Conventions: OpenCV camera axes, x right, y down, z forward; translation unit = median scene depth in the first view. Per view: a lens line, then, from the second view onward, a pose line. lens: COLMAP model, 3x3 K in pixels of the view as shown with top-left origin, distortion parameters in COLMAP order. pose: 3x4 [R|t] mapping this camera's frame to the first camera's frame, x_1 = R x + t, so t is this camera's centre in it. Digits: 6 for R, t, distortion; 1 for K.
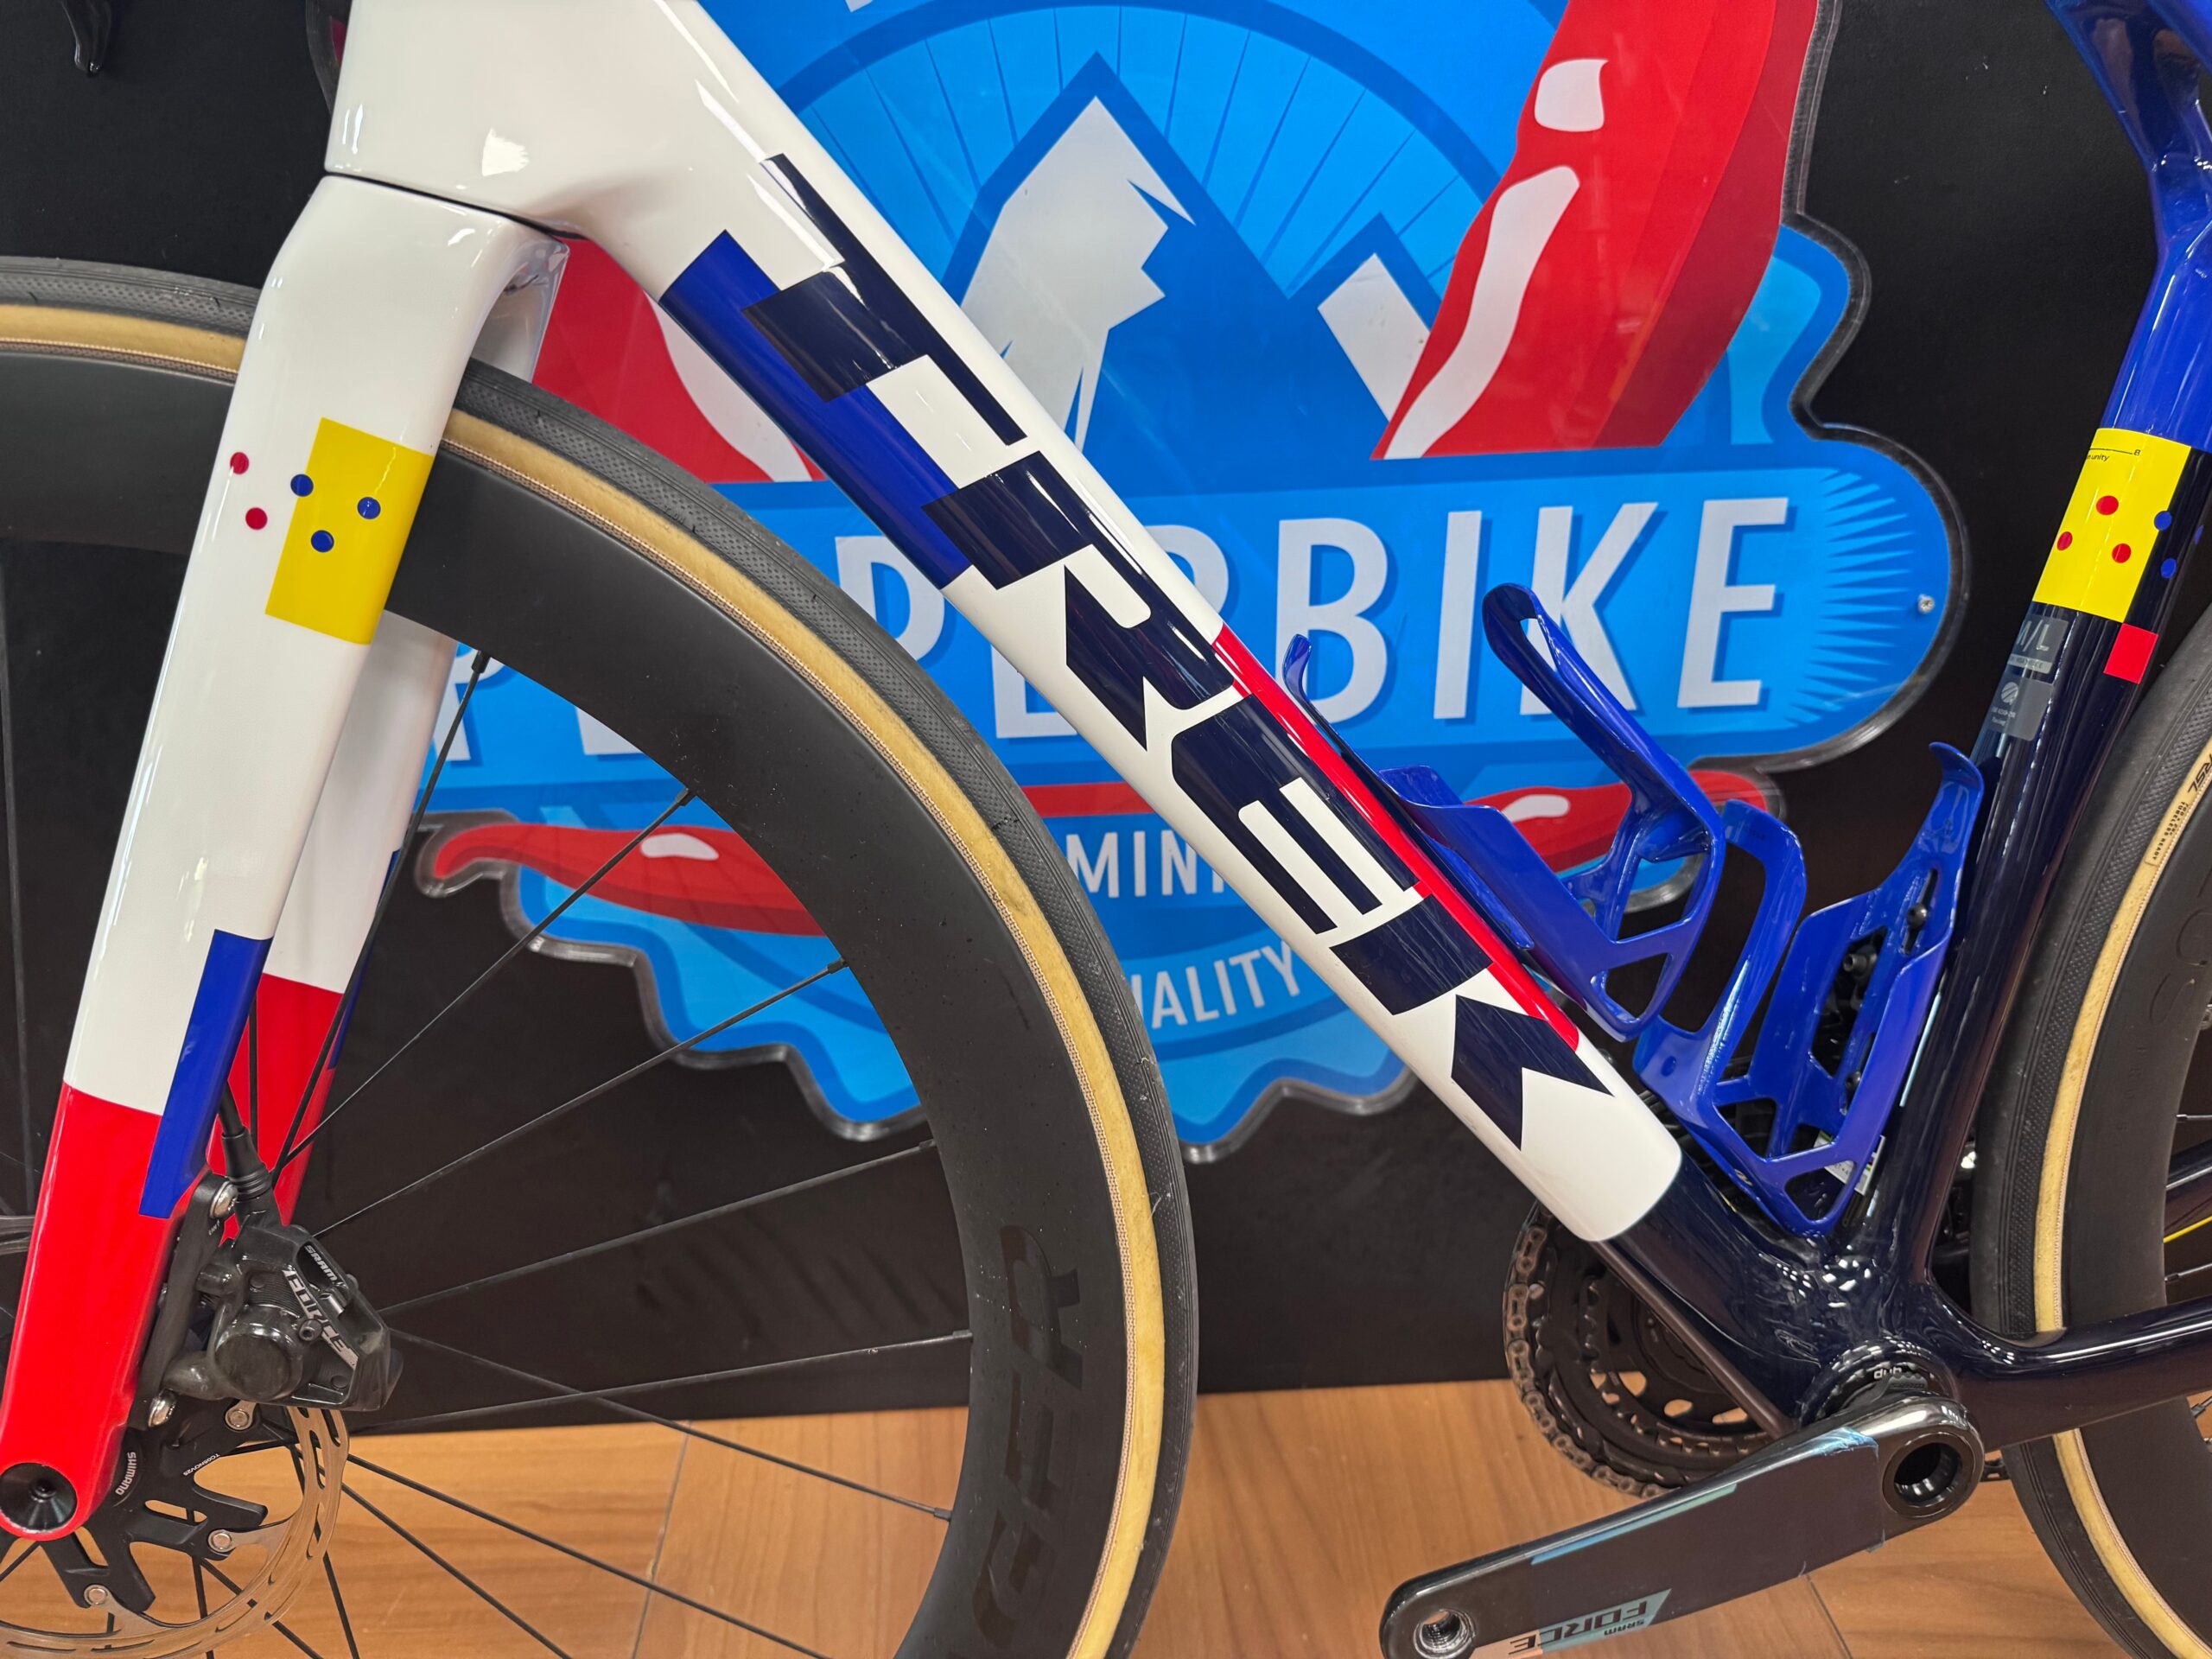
lens RADIAL K [[1527.1, 0, 1103.5], [0, 1527.1, 852.7], [0, 0, 1]] dist [0.150203, -0.266602]
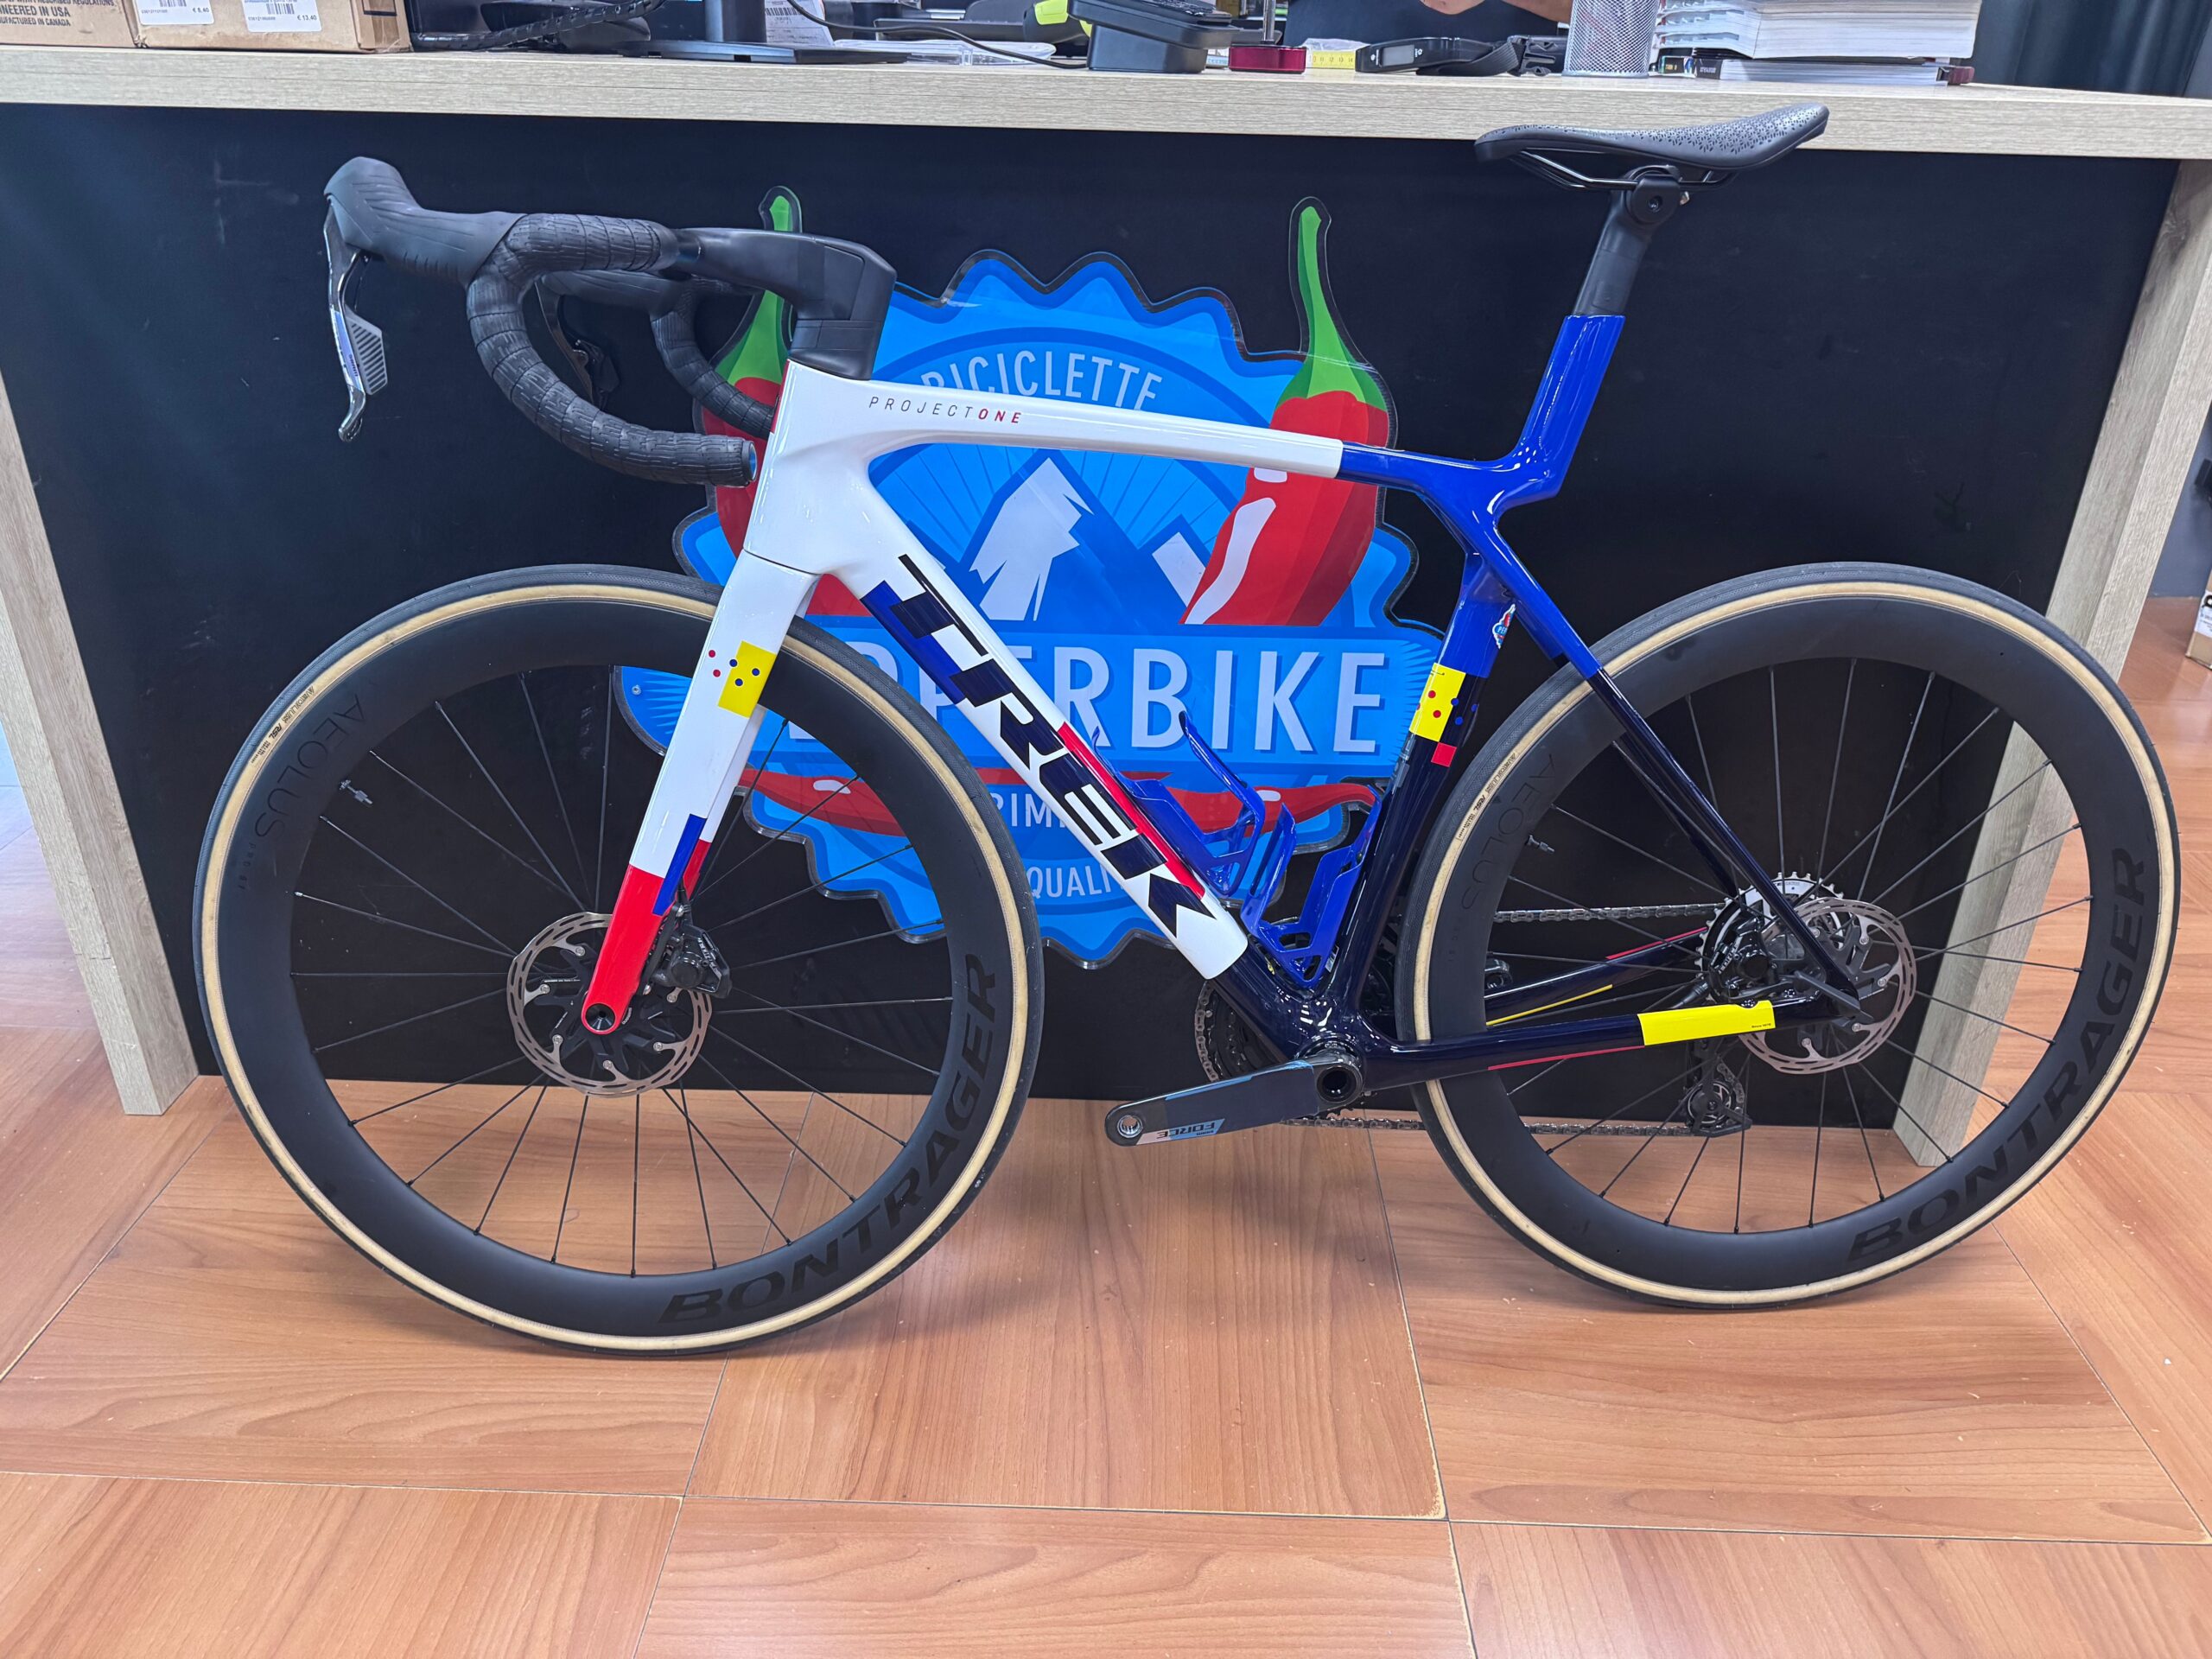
lens RADIAL K [[1664.0, 0, 1123.3], [0, 1664.0, 834.7], [0, 0, 1]] dist [0.194735, -0.001265]
pose [[0.996902, 0.067290, -0.040715, 0.277196], [-0.066125, 0.997381, 0.029308, -0.045058], [0.042580, -0.026525, 0.998741, -1.636205]]
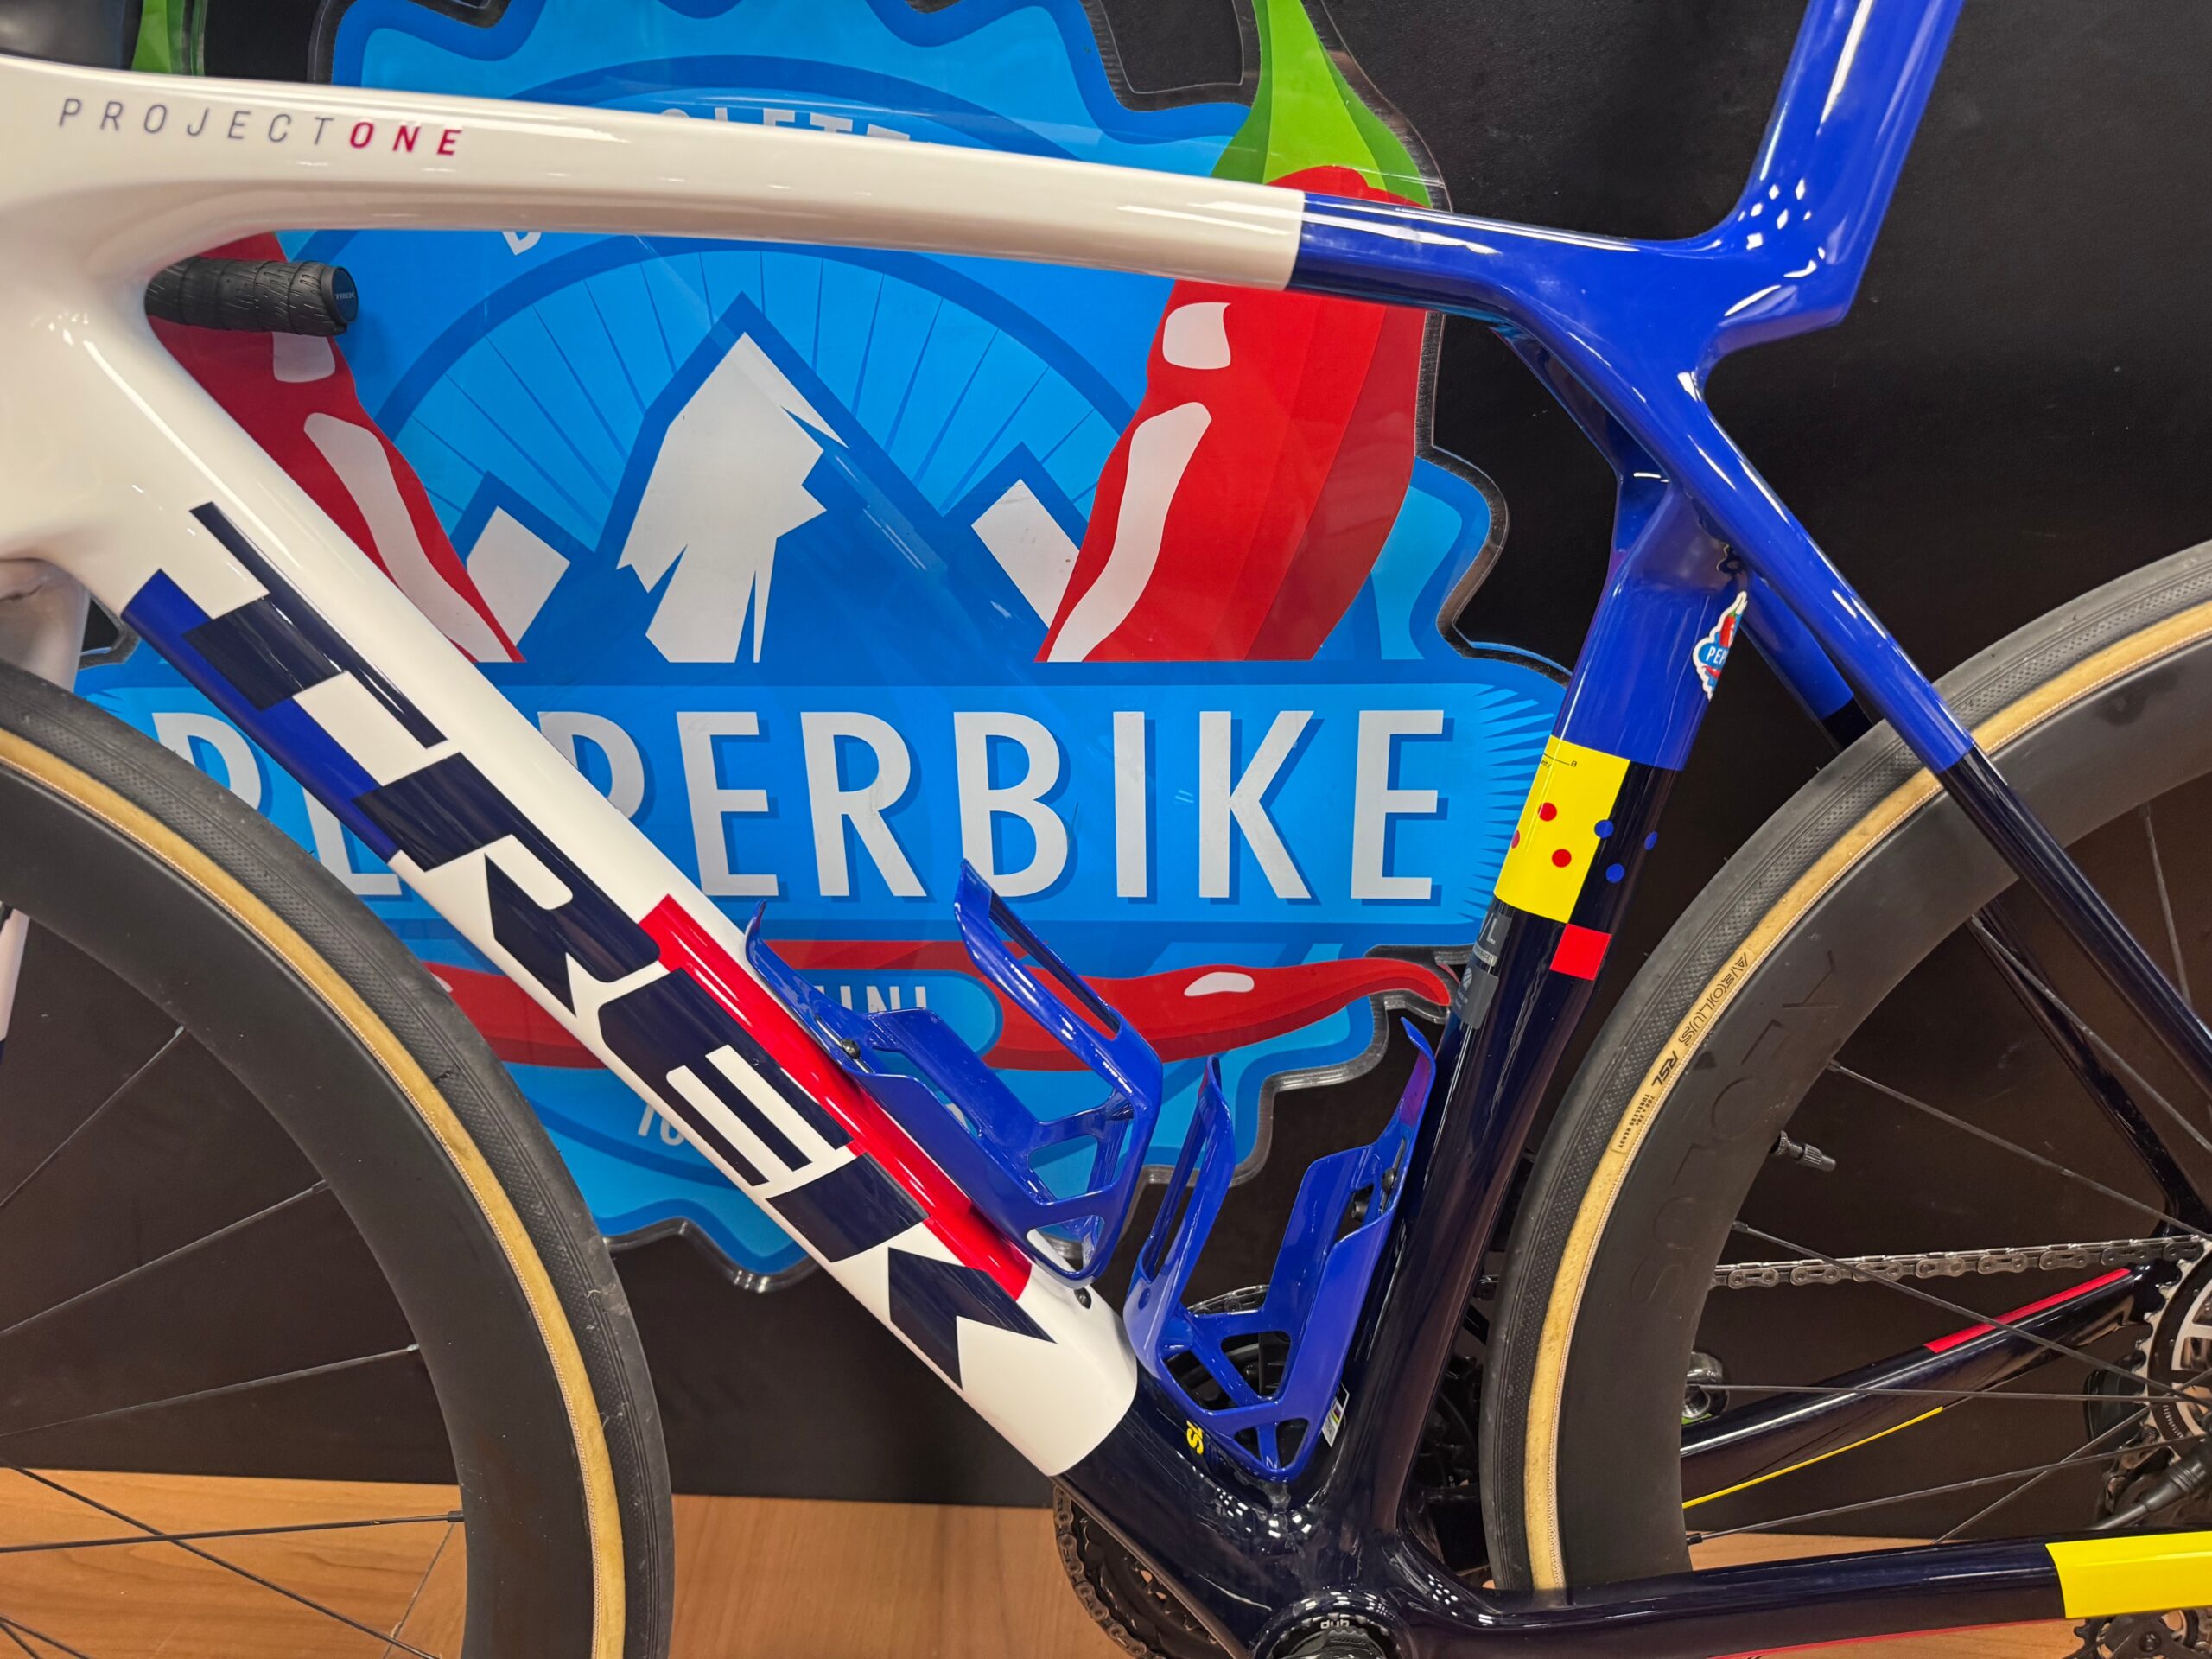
lens RADIAL K [[1527.3, 0, 1134.7], [0, 1527.3, 819.2], [0, 0, 1]] dist [0.076852, -0.083297]
pose [[0.992932, 0.046666, -0.109122, 0.475595], [-0.046484, 0.998910, 0.004216, -0.204666], [0.109200, 0.000886, 0.994019, -0.036599]]
